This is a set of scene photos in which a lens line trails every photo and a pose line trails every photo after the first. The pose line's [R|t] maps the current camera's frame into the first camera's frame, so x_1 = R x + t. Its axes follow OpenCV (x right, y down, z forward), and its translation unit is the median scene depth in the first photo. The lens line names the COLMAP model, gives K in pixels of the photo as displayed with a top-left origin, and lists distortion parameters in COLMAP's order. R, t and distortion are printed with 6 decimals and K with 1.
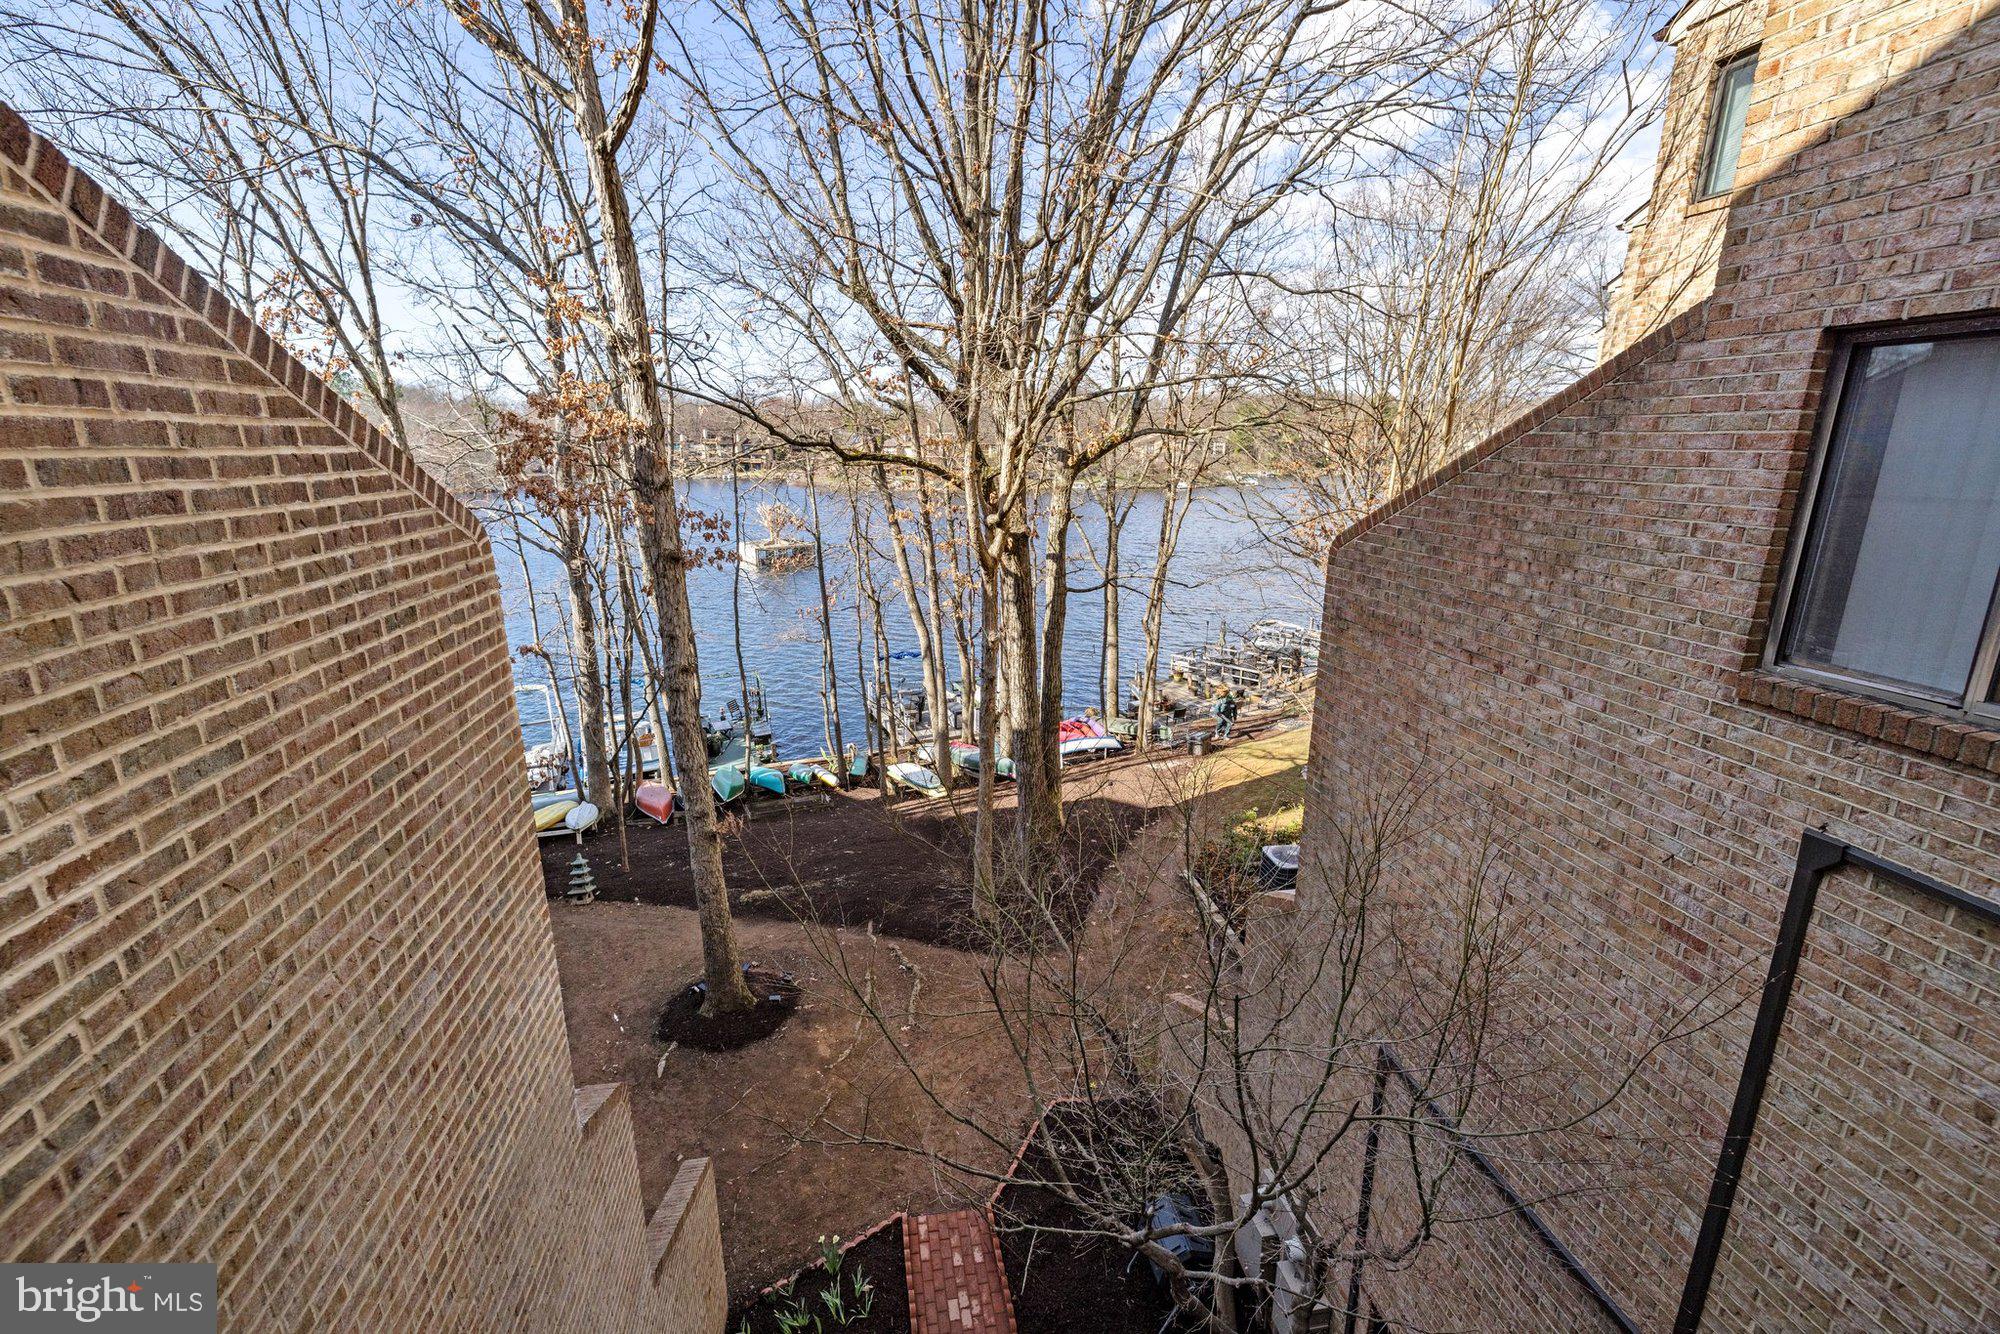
lens RADIAL K [[833.9, 0, 966.7], [0, 833.9, 688.5], [0, 0, 1]] dist [0.002763, 0.000210]
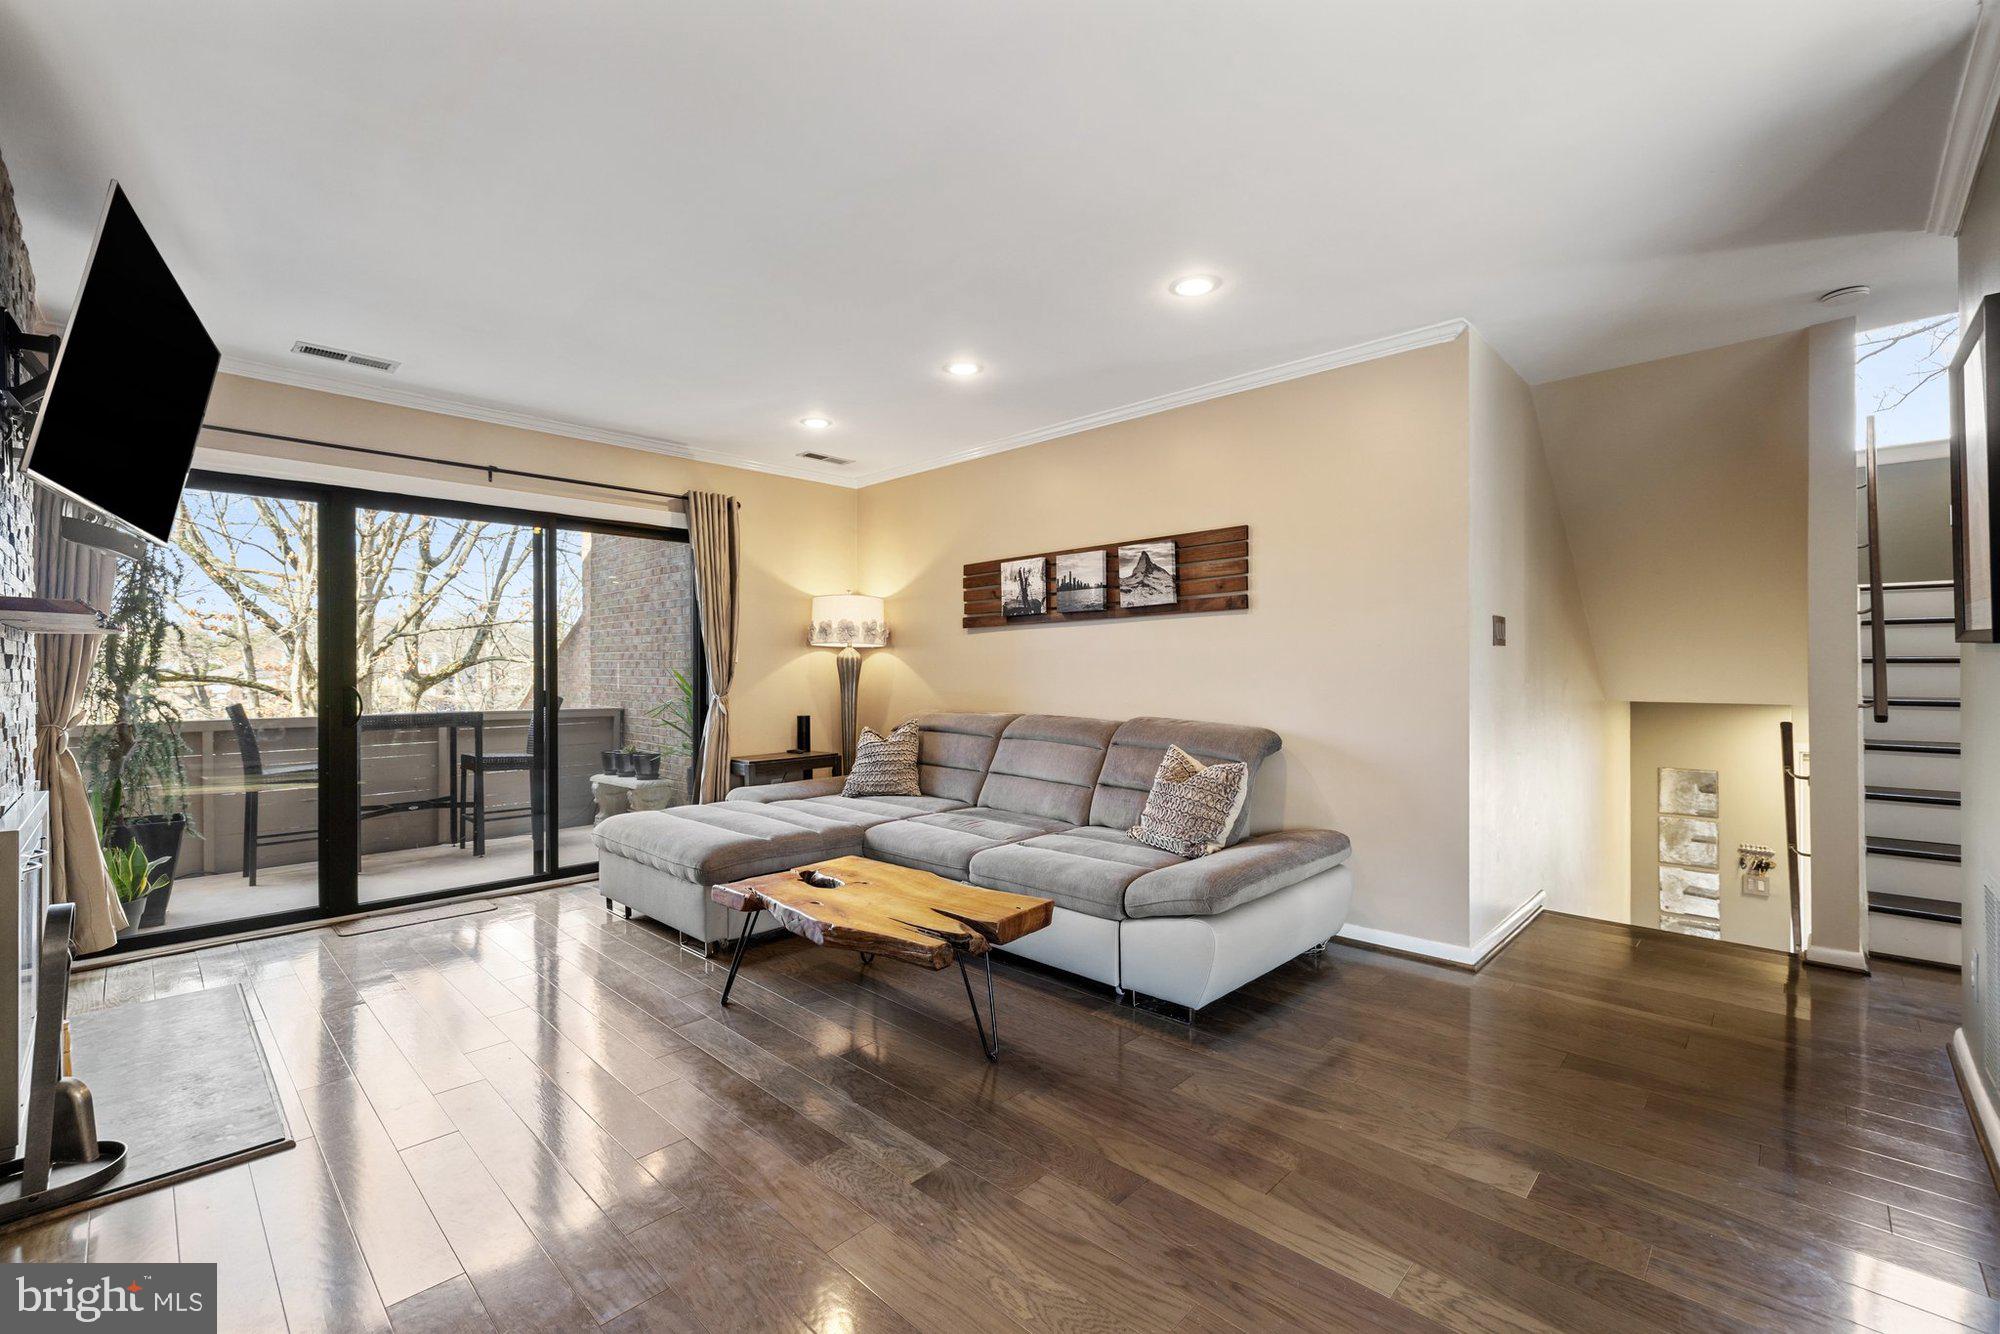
lens RADIAL K [[838.9, 0, 989.0], [0, 838.9, 669.9], [0, 0, 1]] dist [0.000350, 0.003886]
pose [[0.794614, 0.000073, 0.607116, 0.053260], [0.173416, 0.958310, -0.227088, 0.162452], [-0.581821, 0.285731, 0.761473, -0.510442]]
